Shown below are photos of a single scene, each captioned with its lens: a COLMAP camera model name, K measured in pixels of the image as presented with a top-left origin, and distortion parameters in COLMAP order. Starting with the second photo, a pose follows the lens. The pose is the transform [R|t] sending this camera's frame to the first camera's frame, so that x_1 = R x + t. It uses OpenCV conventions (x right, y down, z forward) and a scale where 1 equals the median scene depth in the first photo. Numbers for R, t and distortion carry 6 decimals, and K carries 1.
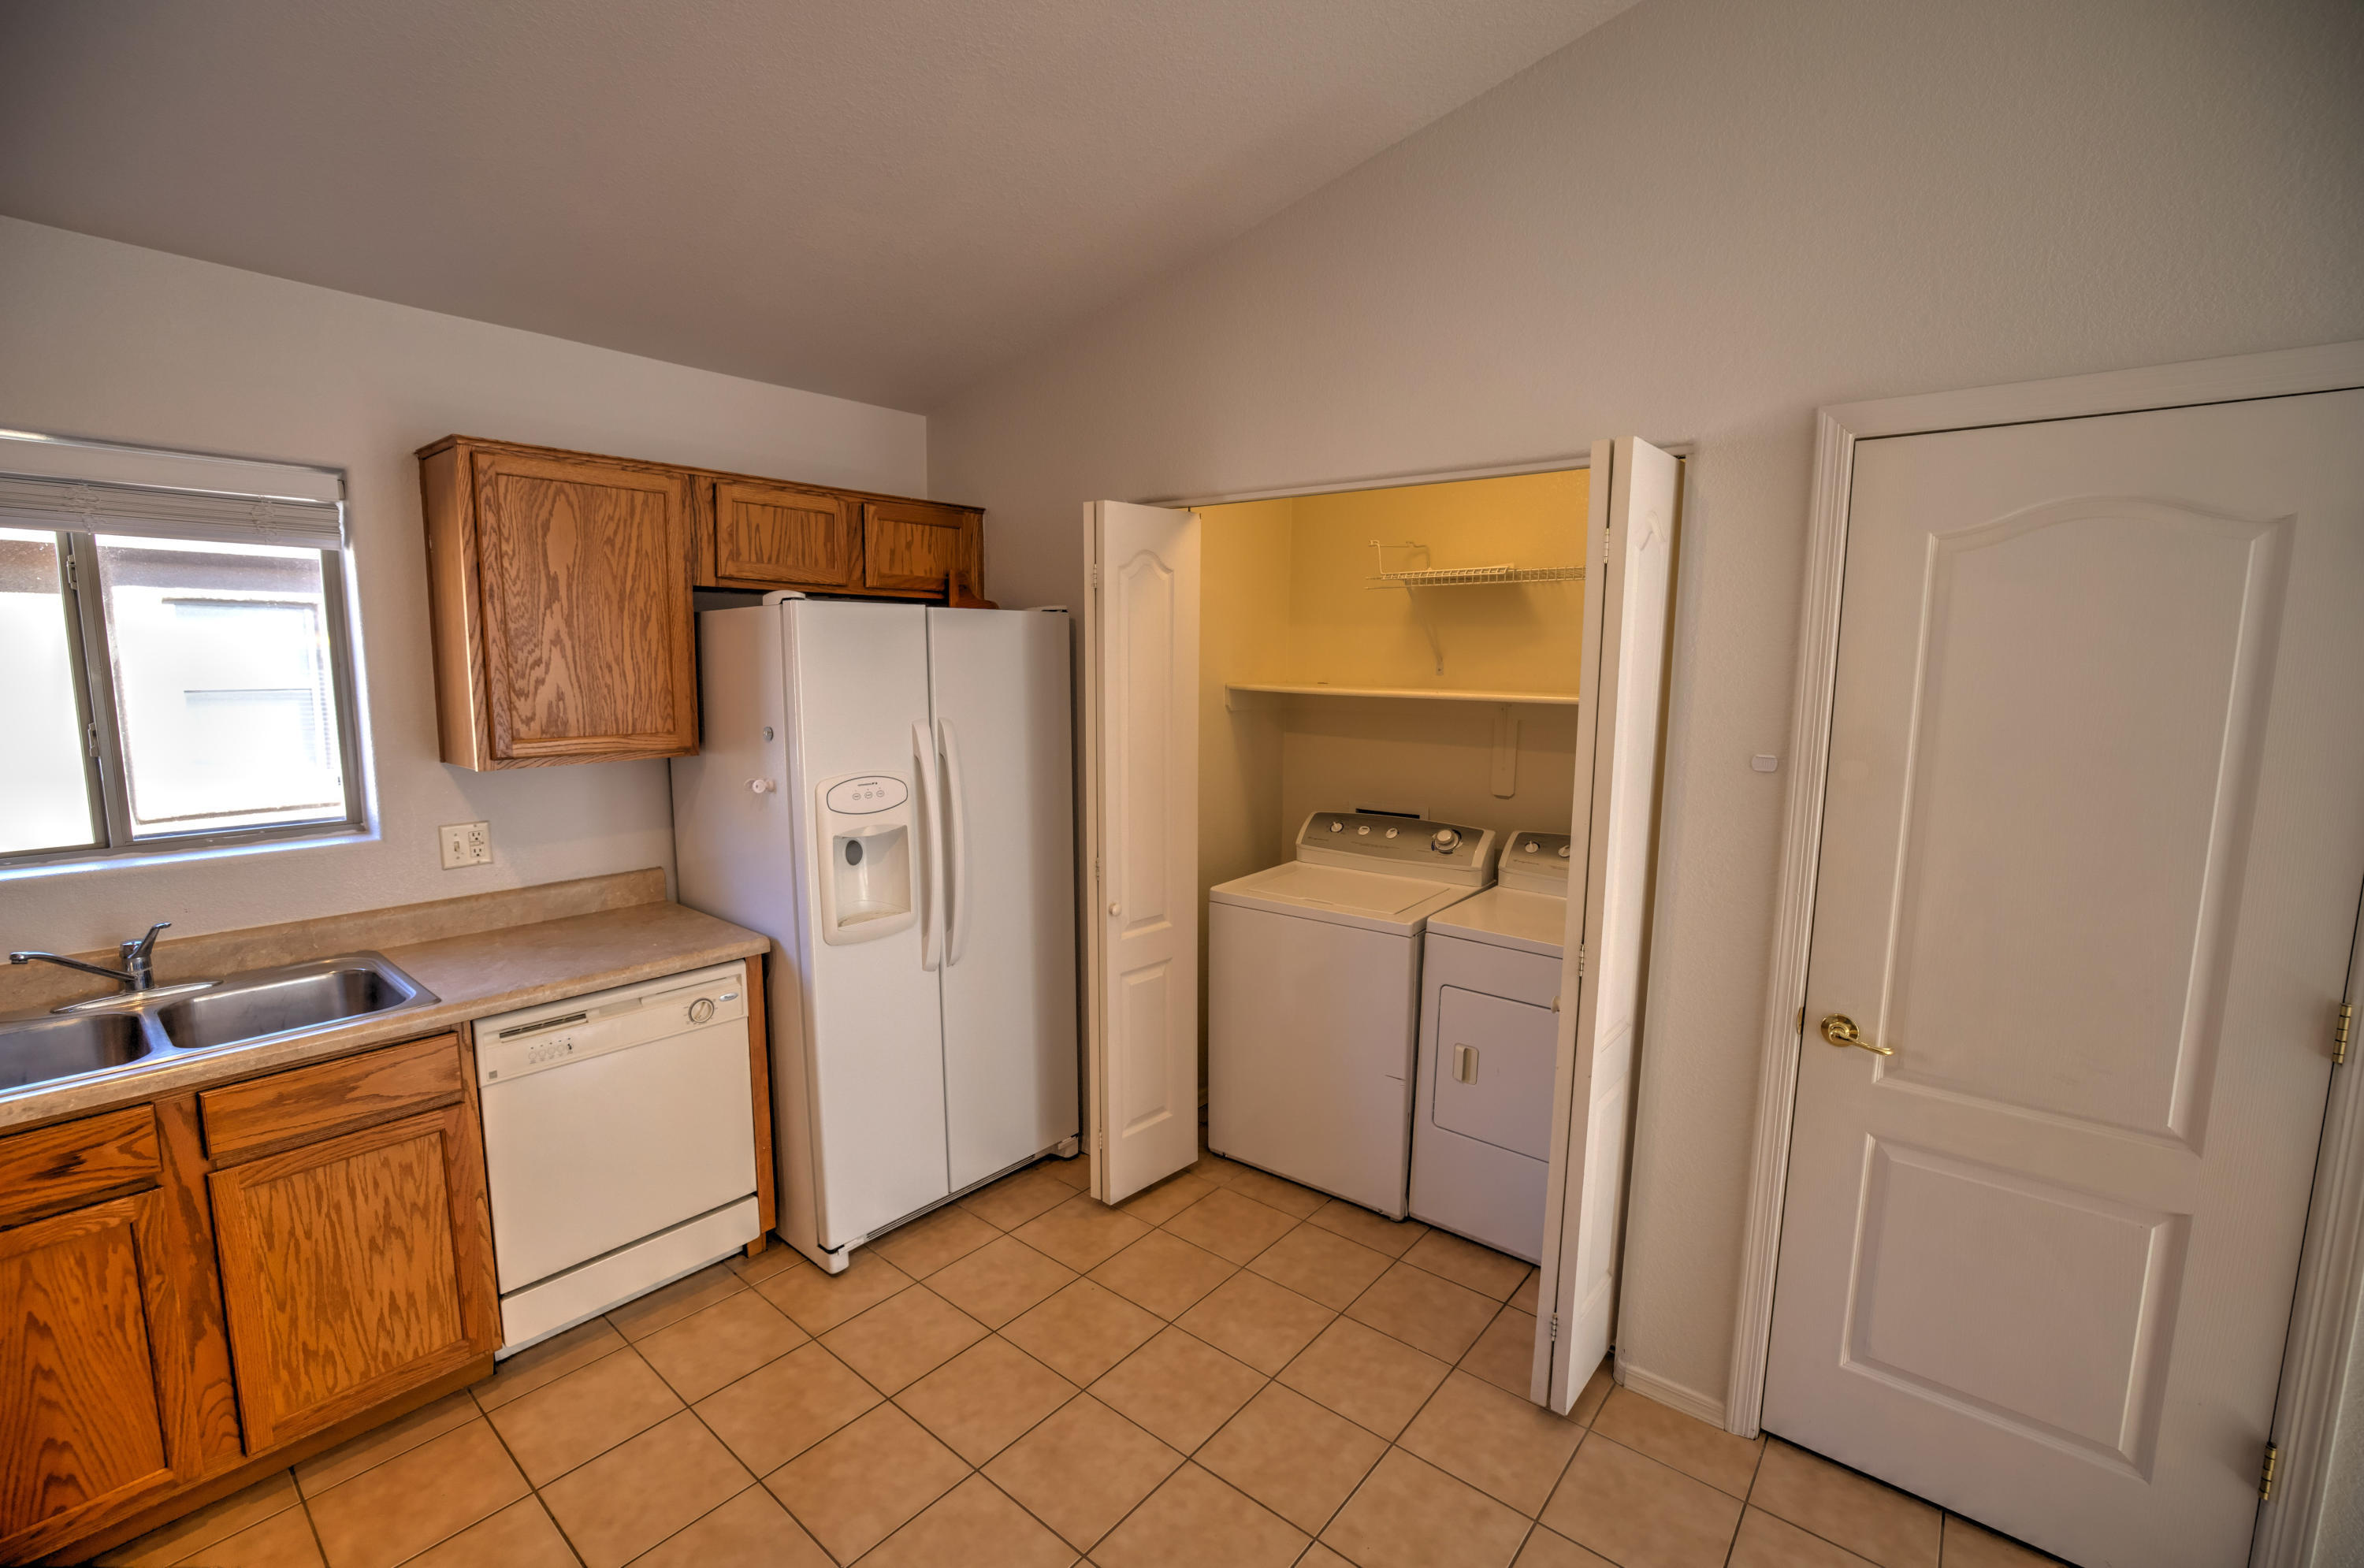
lens RADIAL K [[1012.6, 0, 1187.1], [0, 1012.6, 791.5], [0, 0, 1]] dist [-0.021223, 0.002893]
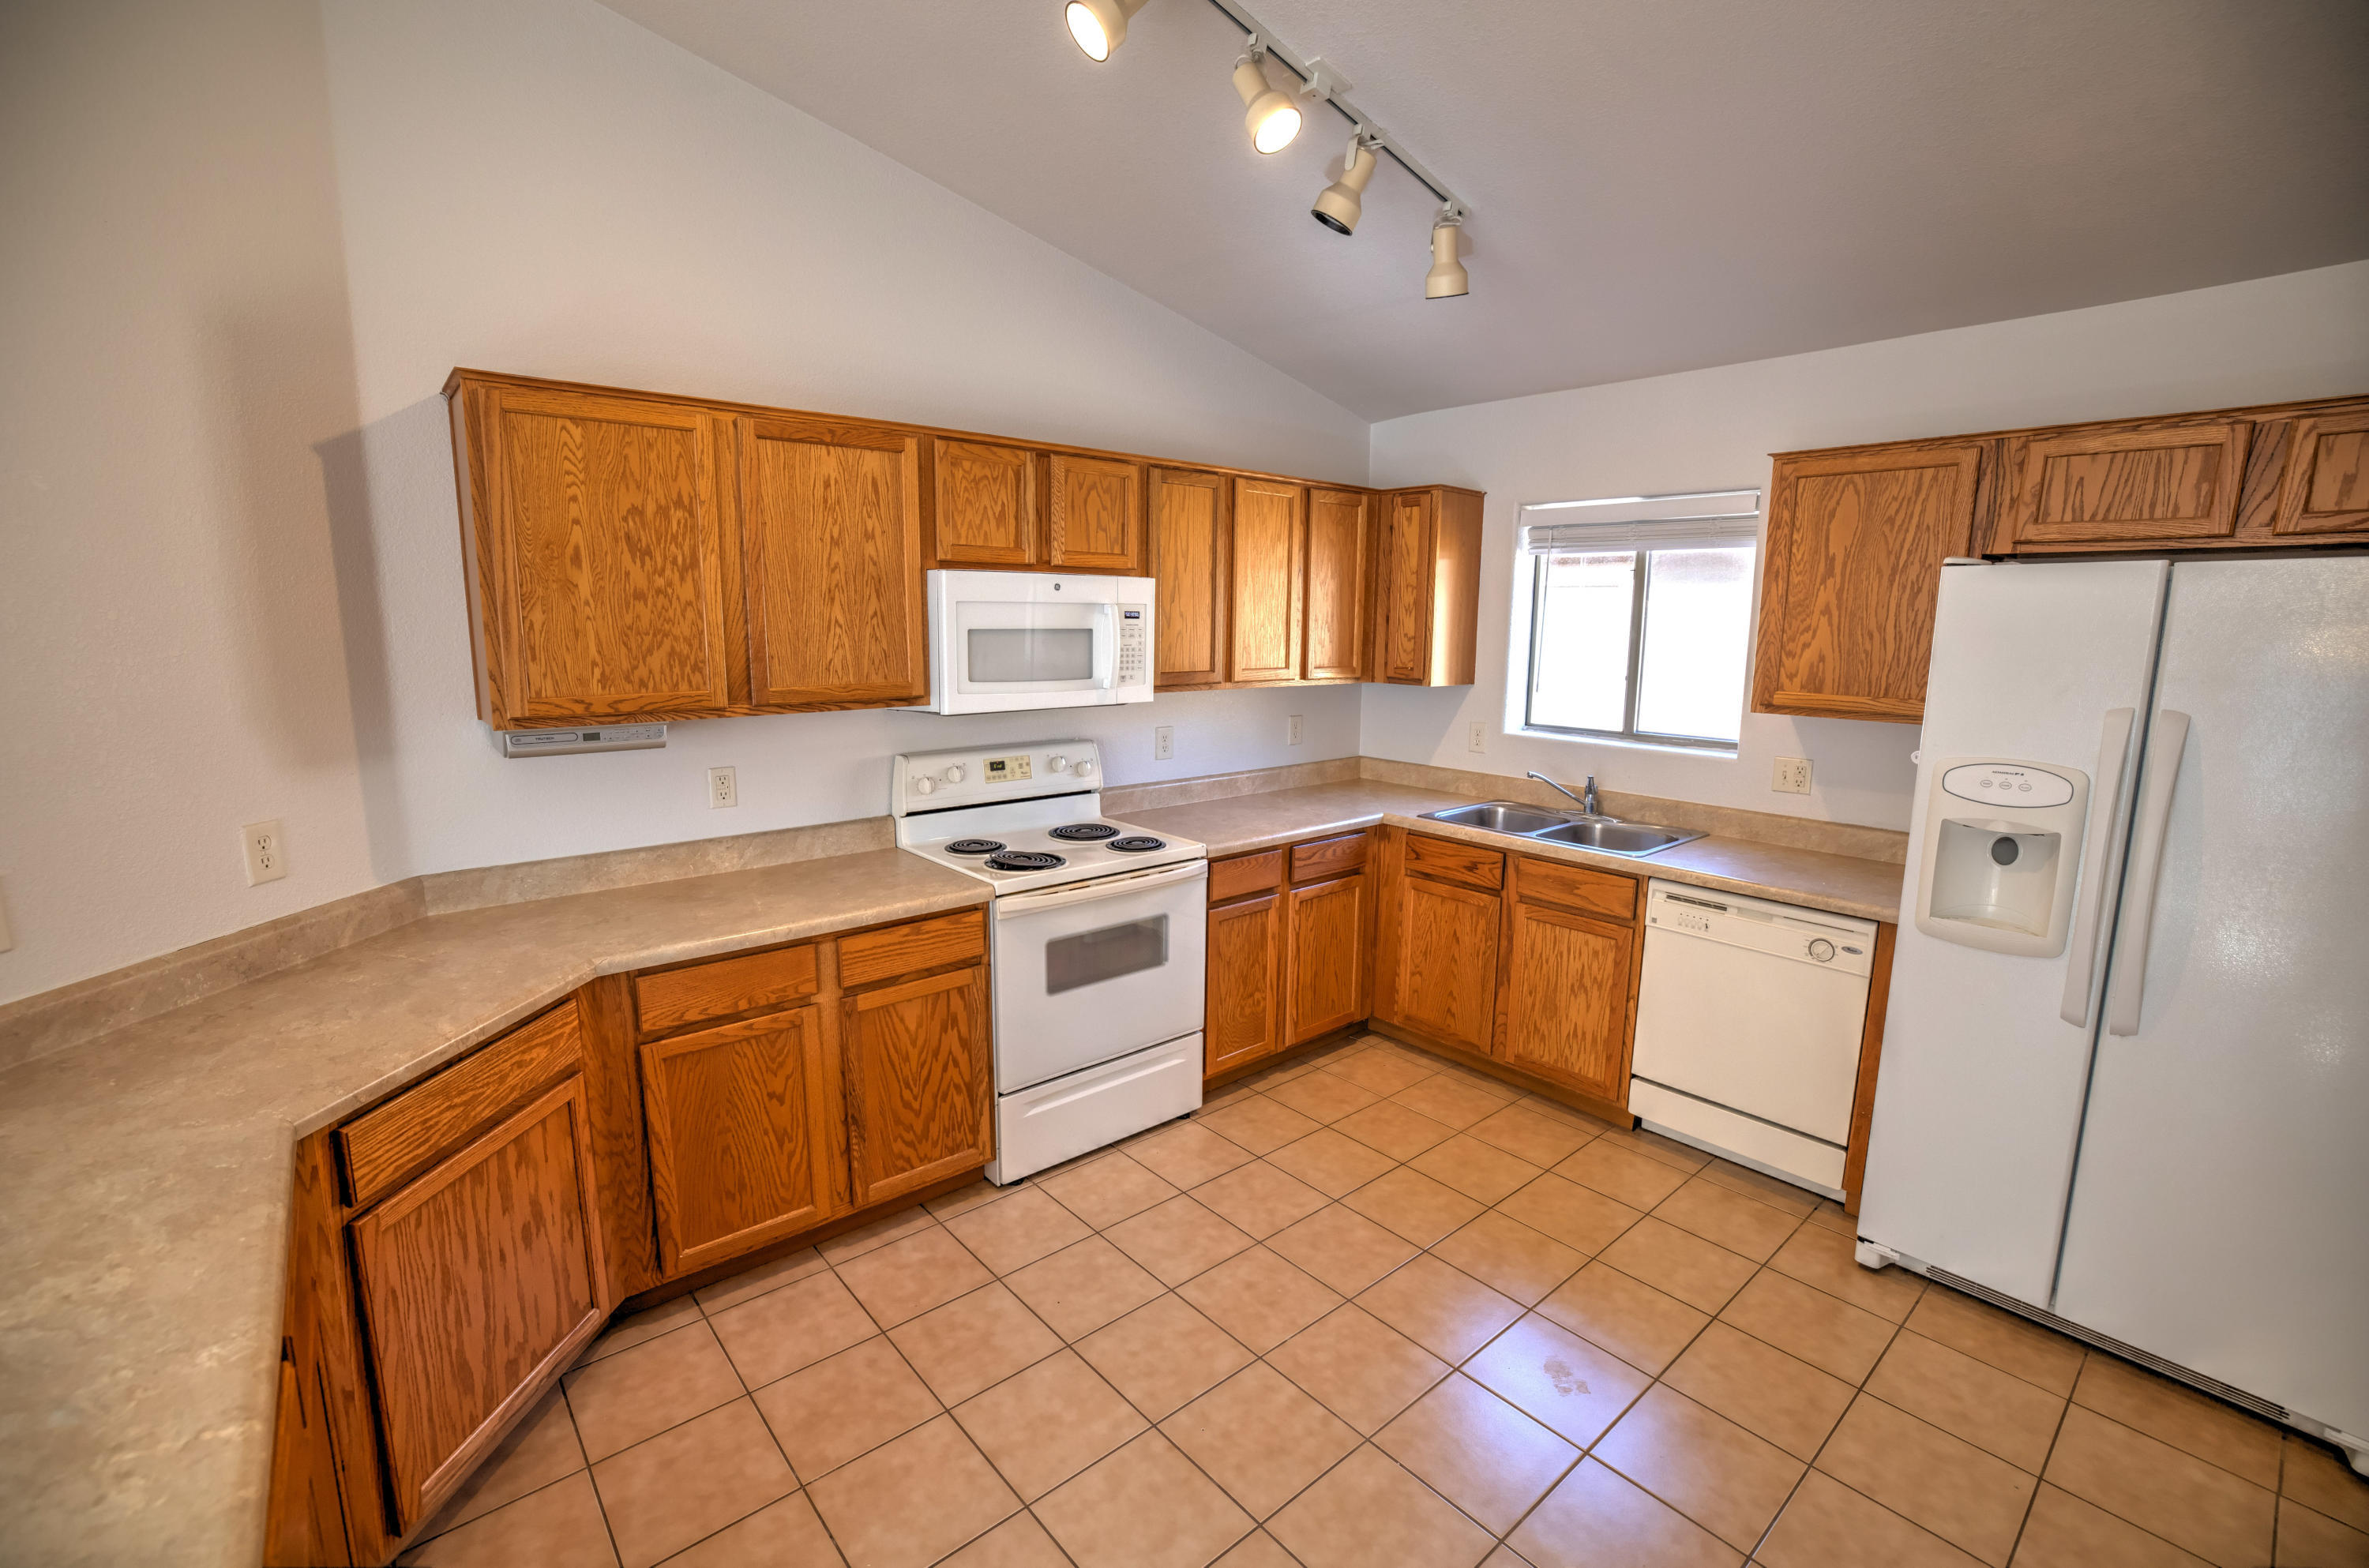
lens RADIAL K [[1014.7, 0, 1187.2], [0, 1014.7, 792.5], [0, 0, 1]] dist [-0.021223, 0.002893]
pose [[-0.153277, 0.157718, -0.975516, 0.676773], [-0.145297, 0.972855, 0.180117, -0.046218], [0.977443, 0.169348, -0.126201, 0.448452]]
